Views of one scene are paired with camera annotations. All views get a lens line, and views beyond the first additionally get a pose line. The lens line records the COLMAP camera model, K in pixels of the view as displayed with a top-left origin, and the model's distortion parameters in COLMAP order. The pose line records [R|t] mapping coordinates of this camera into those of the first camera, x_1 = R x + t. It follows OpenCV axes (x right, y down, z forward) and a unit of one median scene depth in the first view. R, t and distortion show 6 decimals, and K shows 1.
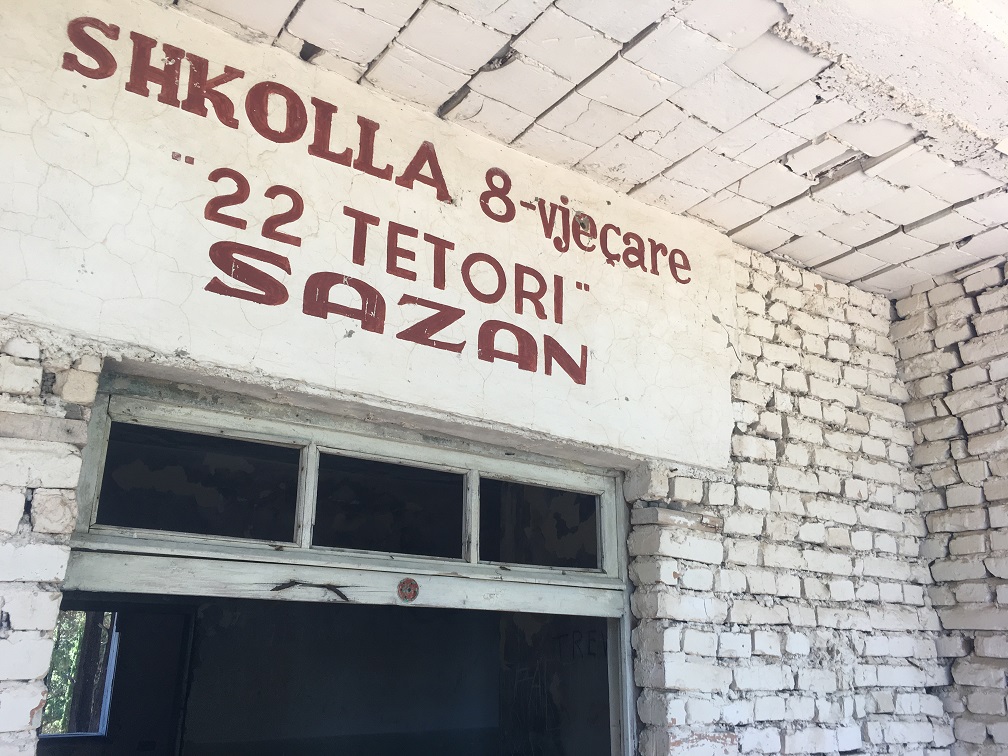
lens RADIAL K [[852.8, 0, 504.8], [0, 852.8, 379.1], [0, 0, 1]] dist [0.017938, 0.003521]
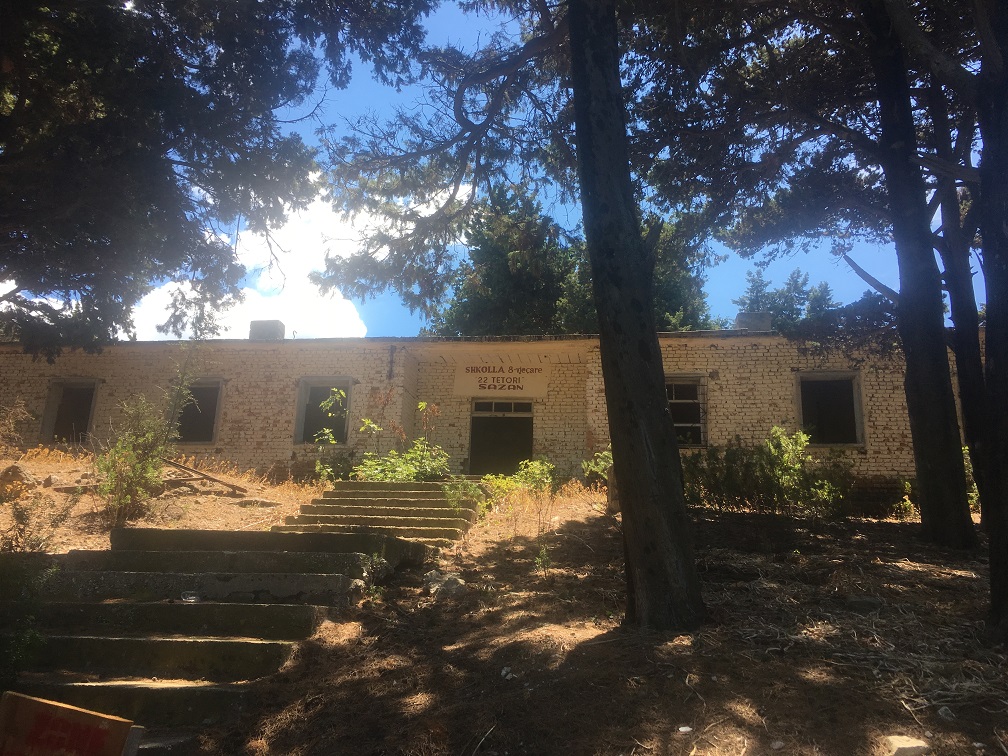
lens RADIAL K [[852.8, 0, 504.4], [0, 852.8, 378.6], [0, 0, 1]] dist [0.017938, 0.003521]
pose [[0.730162, -0.179139, -0.659373, 5.833078], [0.179893, 0.981373, -0.067414, 0.456128], [0.659167, -0.069393, 0.748788, -5.699369]]
